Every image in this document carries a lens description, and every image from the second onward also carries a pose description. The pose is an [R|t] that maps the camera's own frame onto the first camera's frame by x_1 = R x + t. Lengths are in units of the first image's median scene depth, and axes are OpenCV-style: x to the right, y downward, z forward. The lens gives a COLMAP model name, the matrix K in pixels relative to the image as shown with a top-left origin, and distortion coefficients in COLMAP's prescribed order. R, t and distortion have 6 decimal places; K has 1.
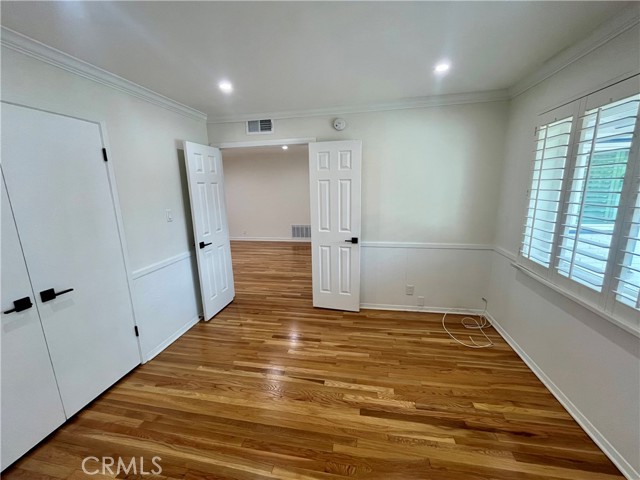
lens RADIAL K [[260.9, 0, 318.3], [0, 260.9, 239.0], [0, 0, 1]] dist [-0.000733, 0.000539]
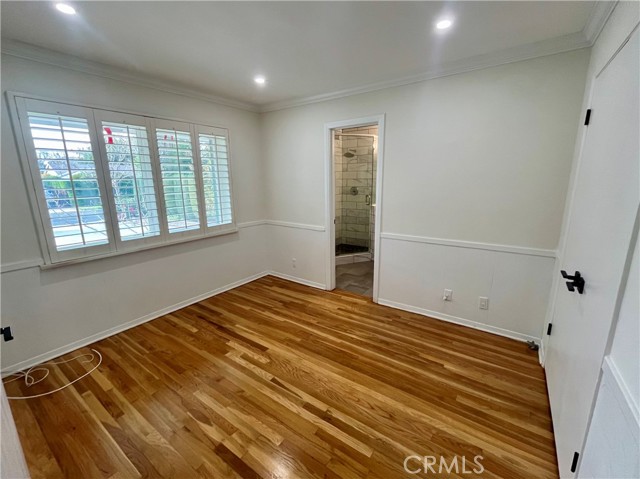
lens RADIAL K [[278.4, 0, 319.8], [0, 278.4, 238.1], [0, 0, 1]] dist [-0.003033, -0.000167]
pose [[-0.908255, -0.053673, 0.414961, -0.531213], [0.118519, 0.918120, 0.378166, -0.271937], [-0.401281, 0.392652, -0.827525, 1.599176]]
